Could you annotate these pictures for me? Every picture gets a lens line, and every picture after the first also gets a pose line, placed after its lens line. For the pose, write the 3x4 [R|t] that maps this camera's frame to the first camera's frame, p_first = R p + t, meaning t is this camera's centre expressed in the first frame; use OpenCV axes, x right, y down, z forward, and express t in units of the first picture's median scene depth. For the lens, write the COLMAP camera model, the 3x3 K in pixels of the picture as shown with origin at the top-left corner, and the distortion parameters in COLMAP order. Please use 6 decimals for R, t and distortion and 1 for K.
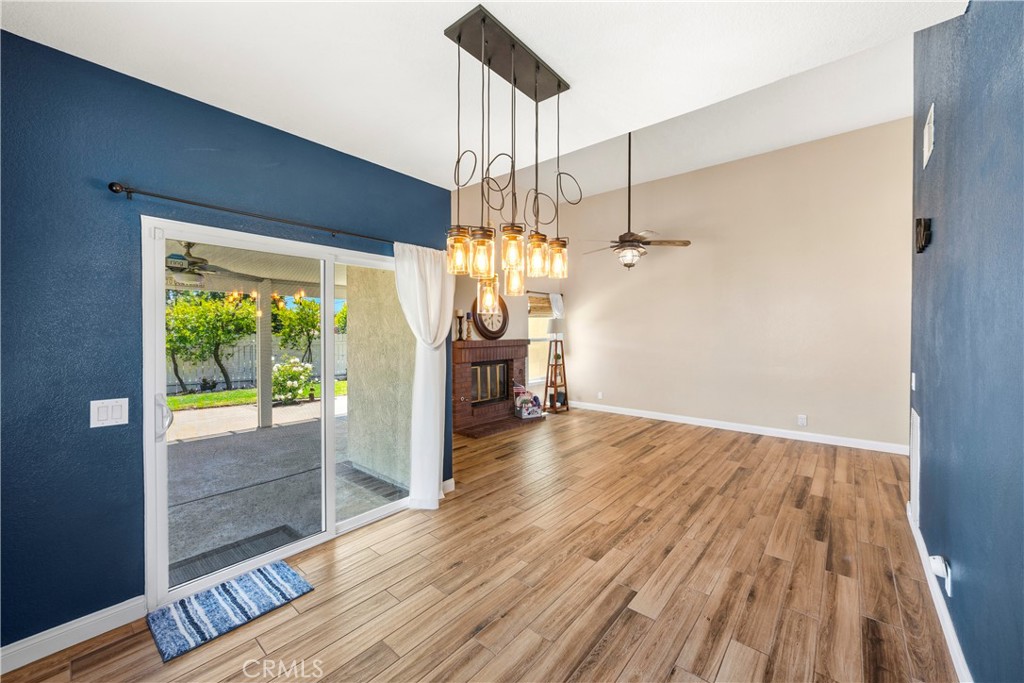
lens RADIAL K [[392.4, 0, 515.1], [0, 392.4, 336.0], [0, 0, 1]] dist [-0.002779, -0.000282]
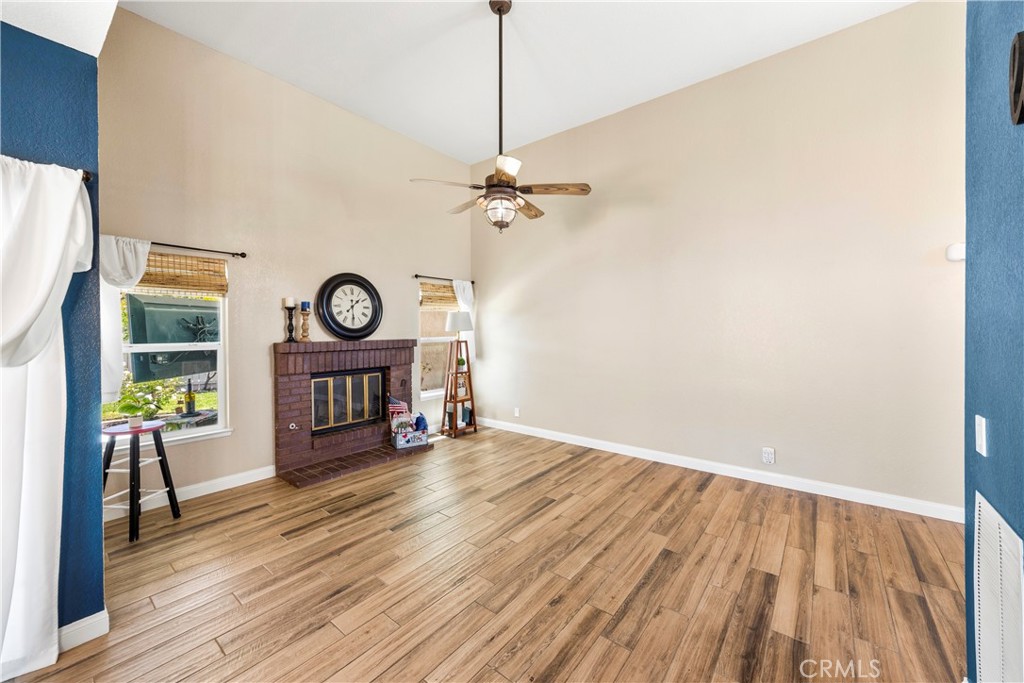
lens RADIAL K [[390.9, 0, 518.4], [0, 390.9, 331.9], [0, 0, 1]] dist [-0.001123, 0.000123]
pose [[0.999175, -0.000742, 0.040609, 0.255359], [0.000943, 0.999987, -0.004930, -0.002678], [-0.040605, 0.004964, 0.999163, 0.316013]]
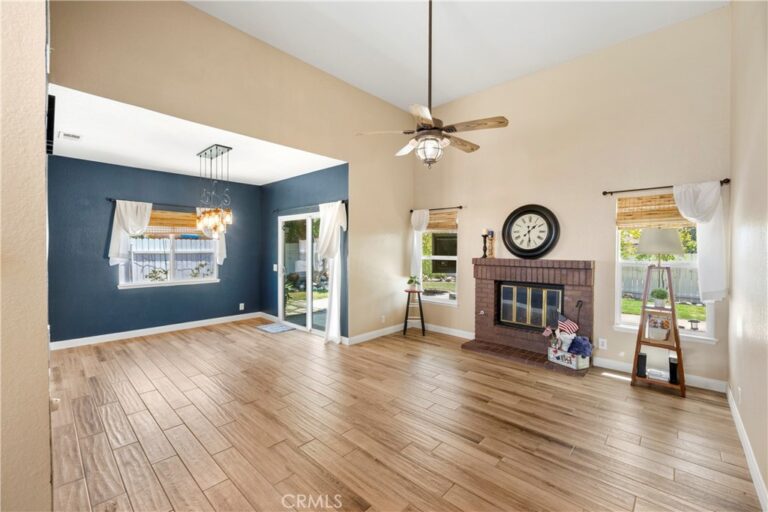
lens RADIAL K [[318.0, 0, 384.0], [0, 318.0, 256.0], [0, 0, 1]] dist [-0.010867, 0.000011]
pose [[-0.040591, 0.027266, -0.998804, 0.793417], [-0.018598, 0.999434, 0.028039, -0.013209], [0.999003, 0.019714, -0.040061, 0.823622]]
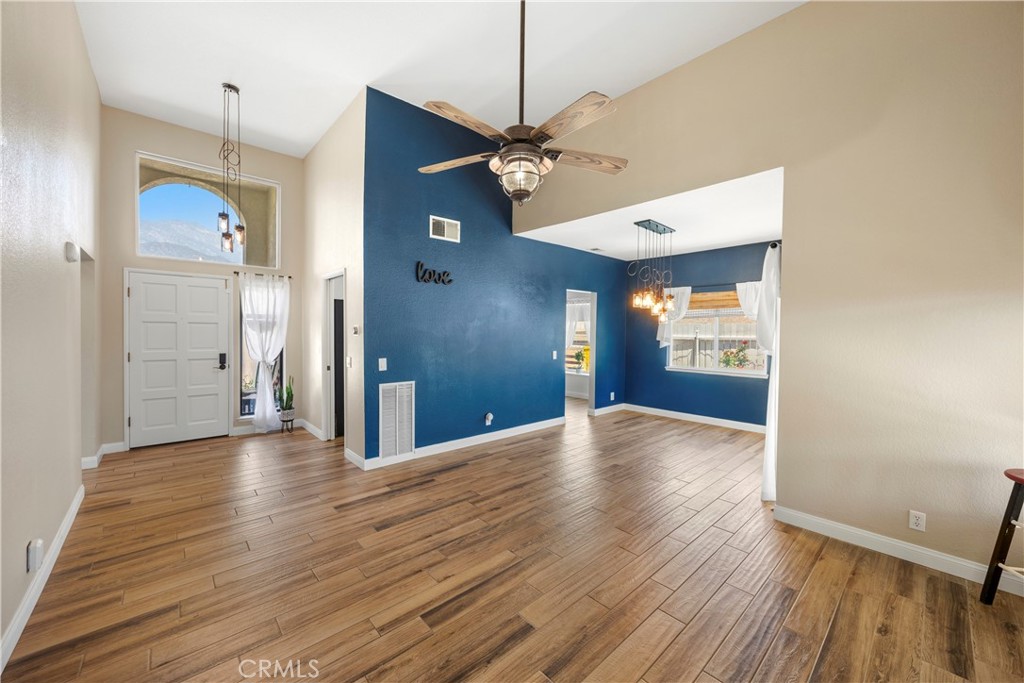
lens RADIAL K [[390.9, 0, 518.4], [0, 390.9, 331.9], [0, 0, 1]] dist [-0.001123, 0.000123]
pose [[-0.992960, -0.005094, 0.118338, 0.203598], [-0.003105, 0.999851, 0.016990, -0.017319], [-0.118406, 0.016503, -0.992828, 1.308679]]
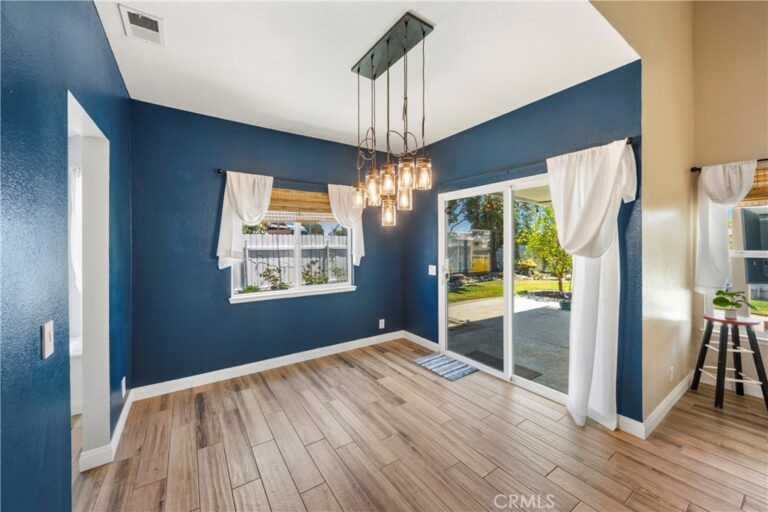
lens RADIAL K [[293.2, 0, 388.8], [0, 293.2, 248.8], [0, 0, 1]] dist [-0.001123, 0.000123]
pose [[-0.258655, 0.022122, -0.965716, 0.369428], [-0.004819, 0.999696, 0.024192, -0.000136], [0.965958, 0.010911, -0.258470, 0.453375]]
